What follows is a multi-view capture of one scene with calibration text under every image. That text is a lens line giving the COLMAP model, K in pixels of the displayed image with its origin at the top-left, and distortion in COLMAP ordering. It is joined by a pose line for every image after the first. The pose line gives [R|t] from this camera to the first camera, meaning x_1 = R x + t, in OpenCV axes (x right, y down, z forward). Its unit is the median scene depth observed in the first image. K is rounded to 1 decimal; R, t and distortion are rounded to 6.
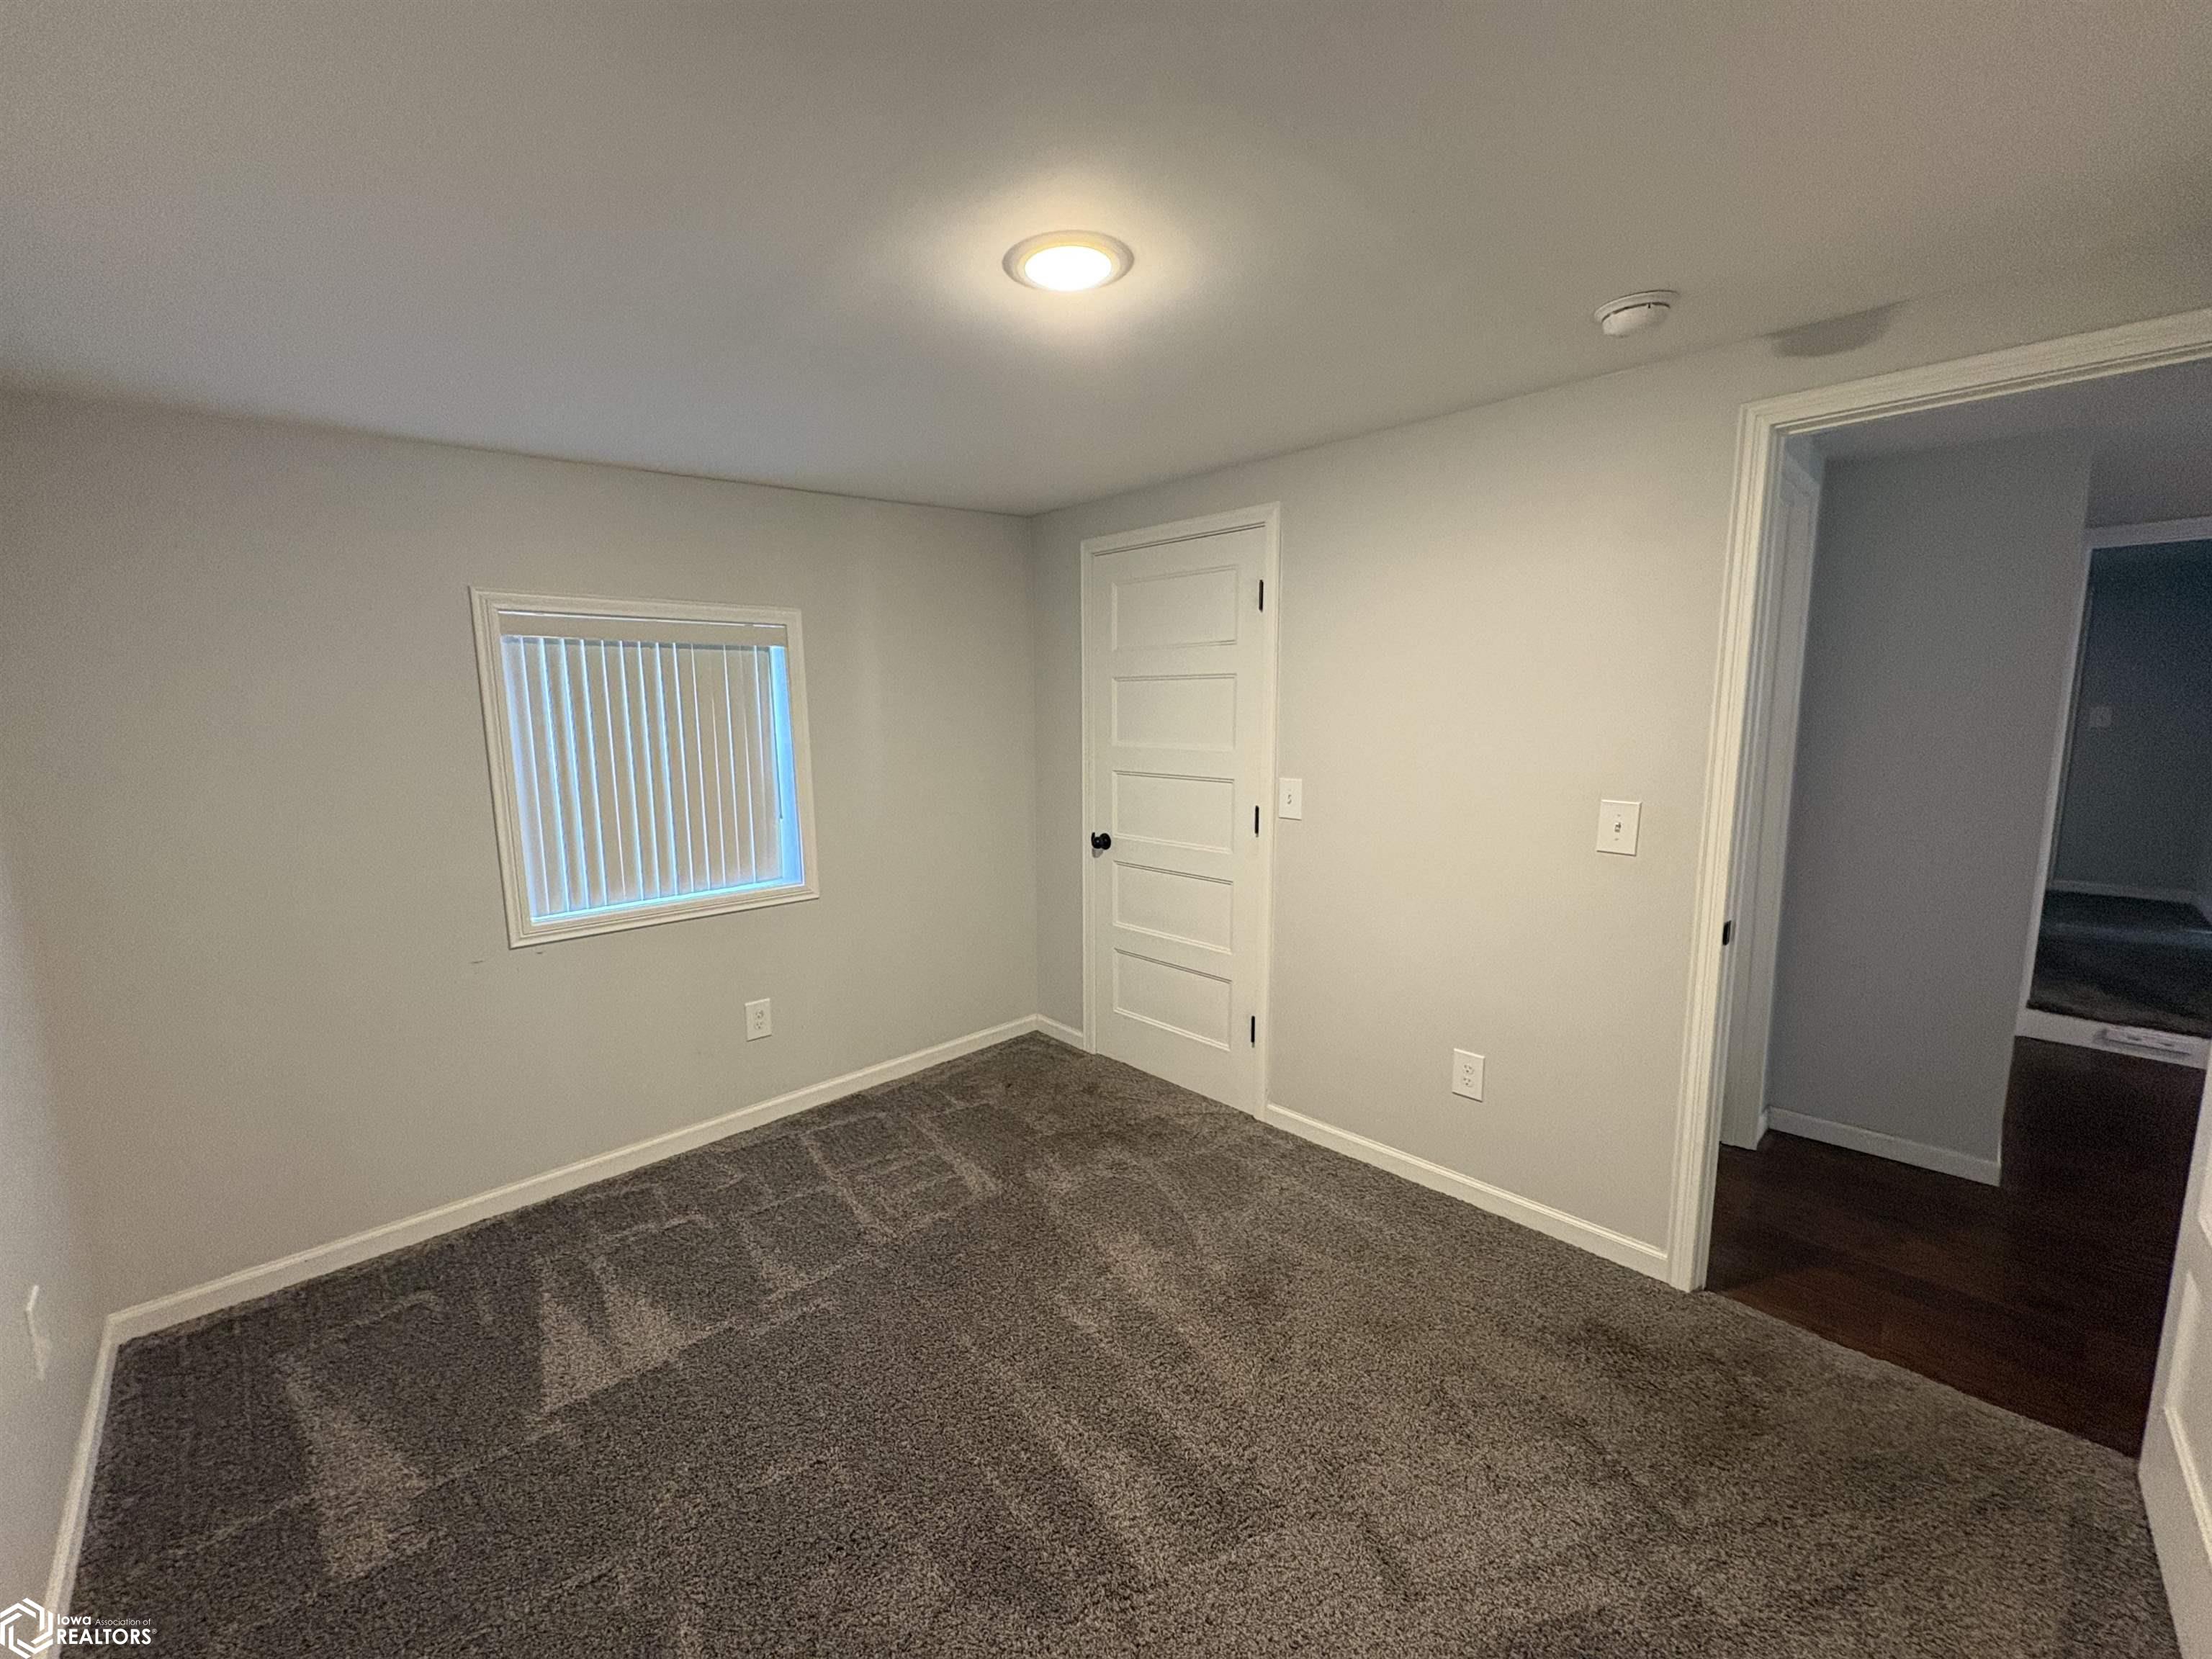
lens RADIAL K [[857.9, 0, 1098.9], [0, 857.9, 833.4], [0, 0, 1]] dist [-0.001478, -0.000017]
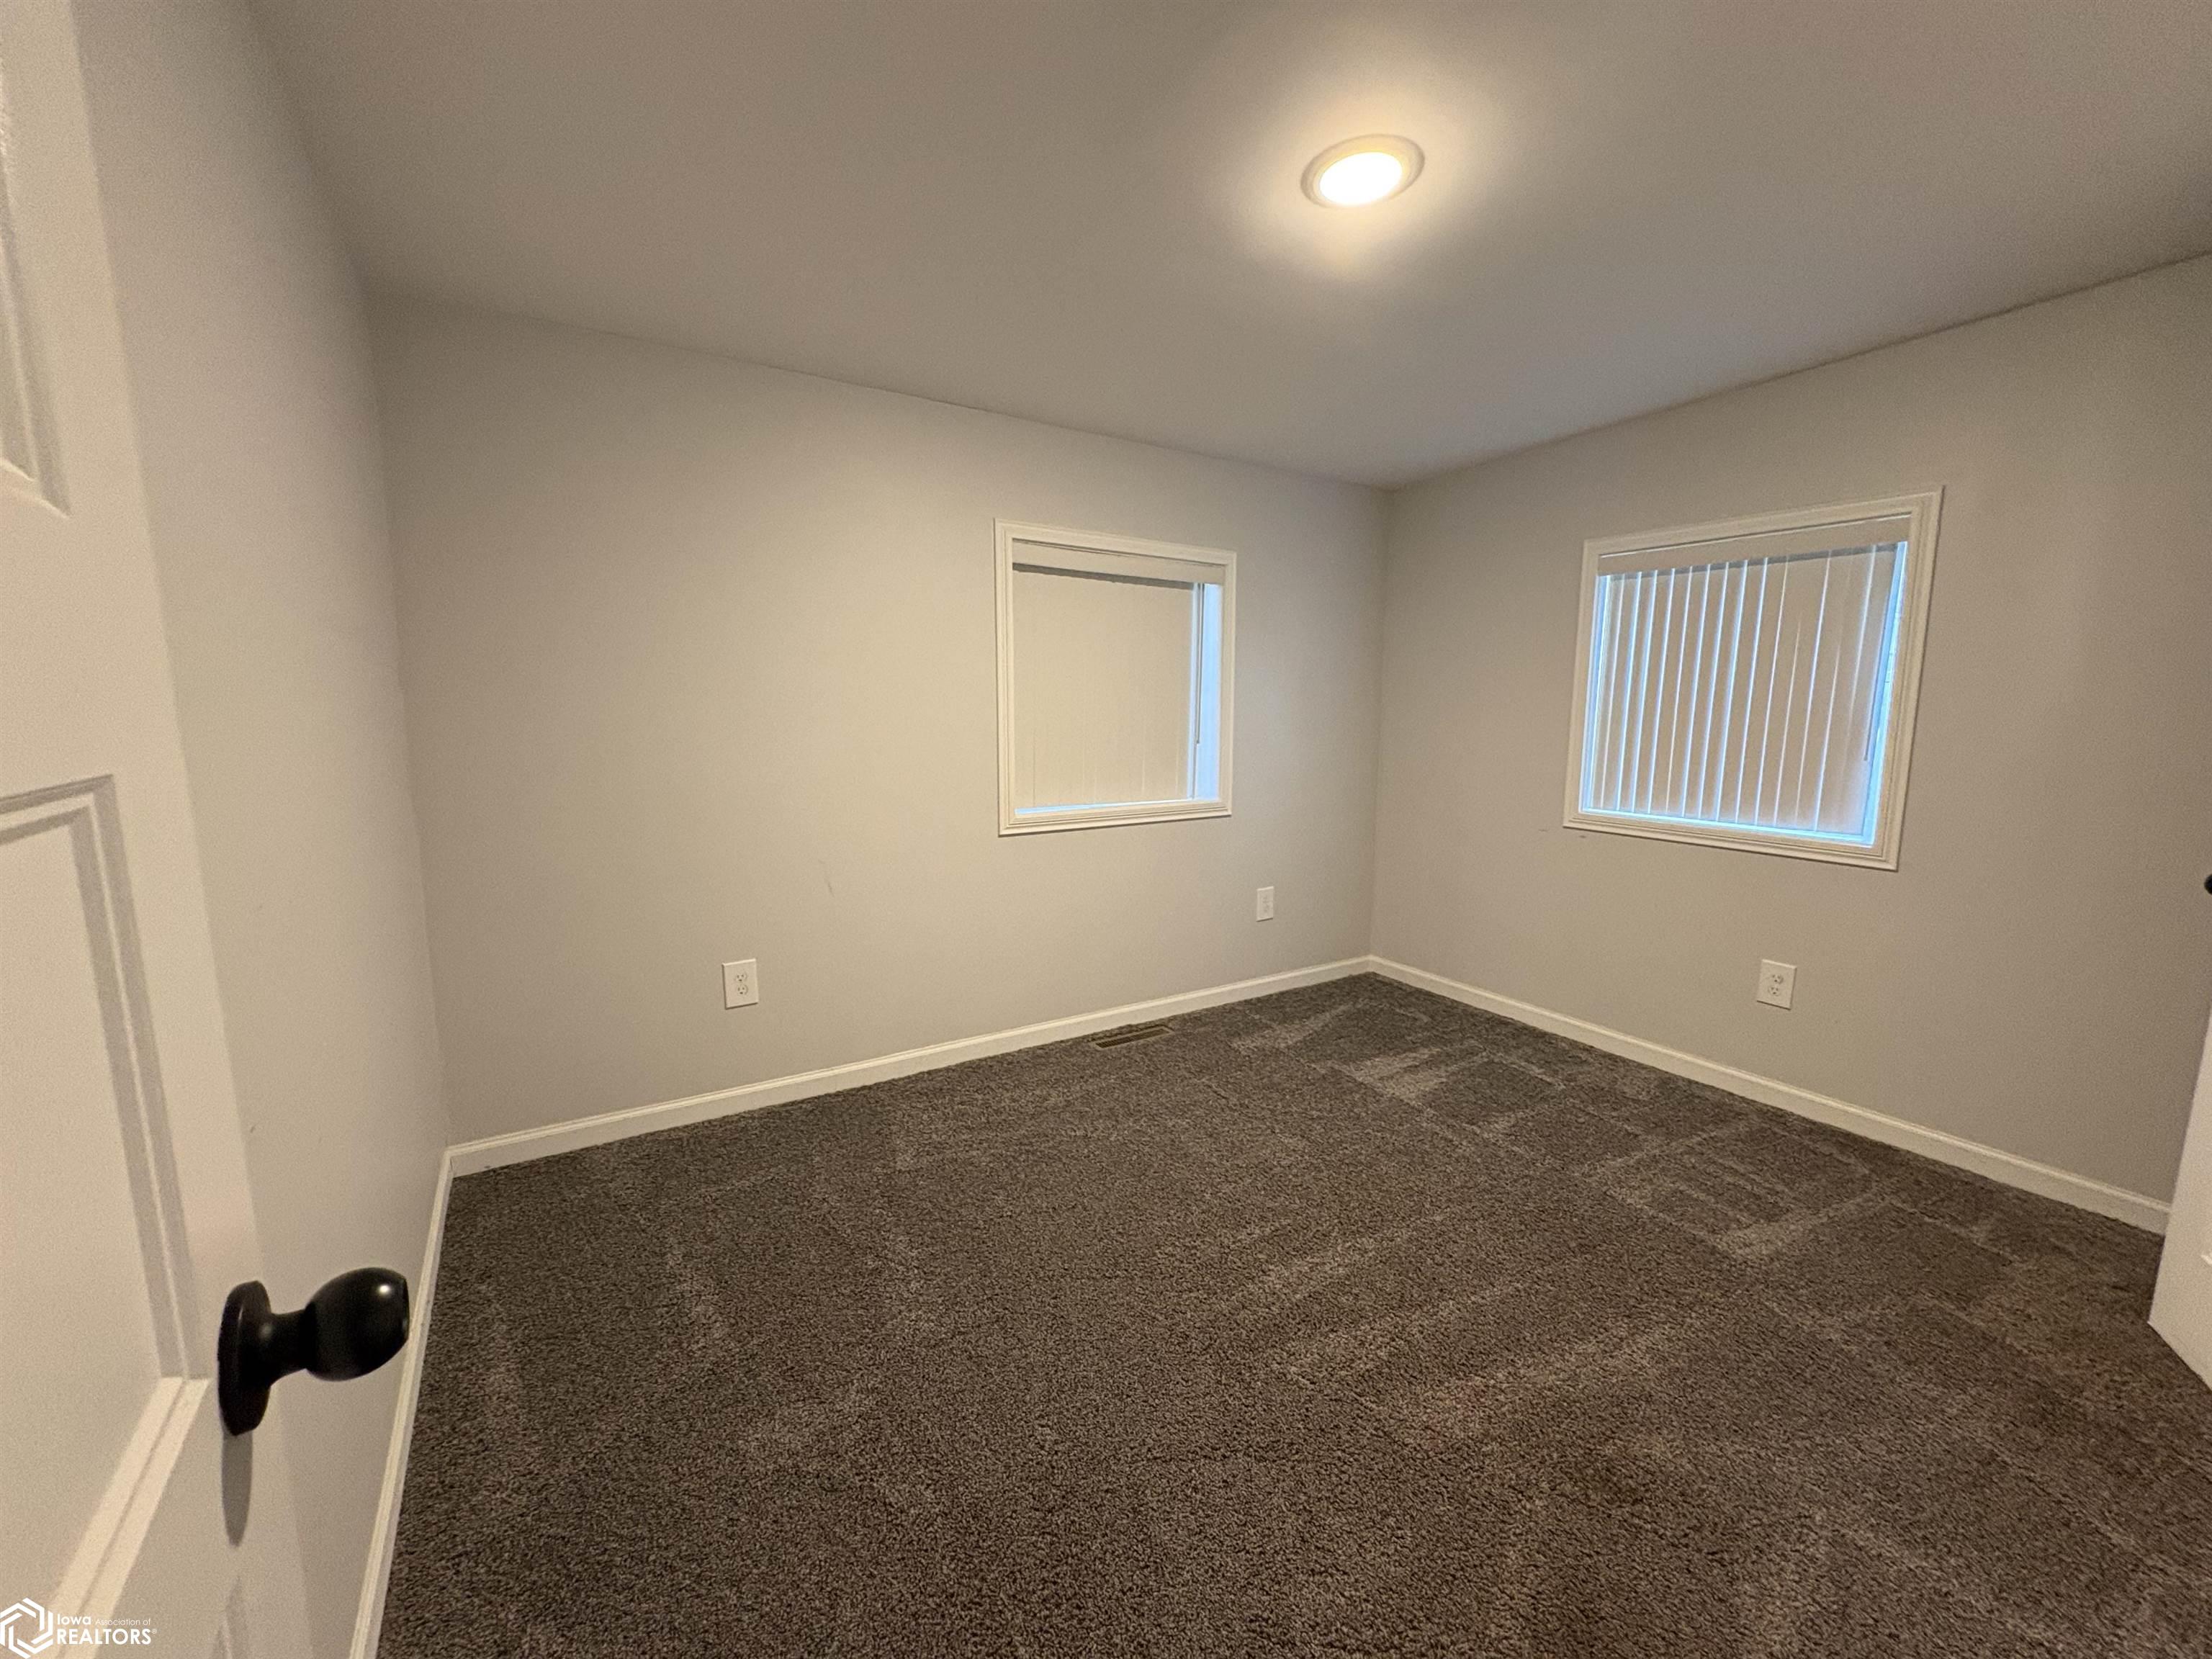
lens RADIAL K [[883.4, 0, 1106.3], [0, 883.4, 827.4], [0, 0, 1]] dist [0.003386, 0.000515]
pose [[-0.188074, 0.161308, -0.968818, 0.726955], [-0.141389, 0.971699, 0.189235, -0.016178], [0.971925, 0.172570, -0.159945, 0.564342]]
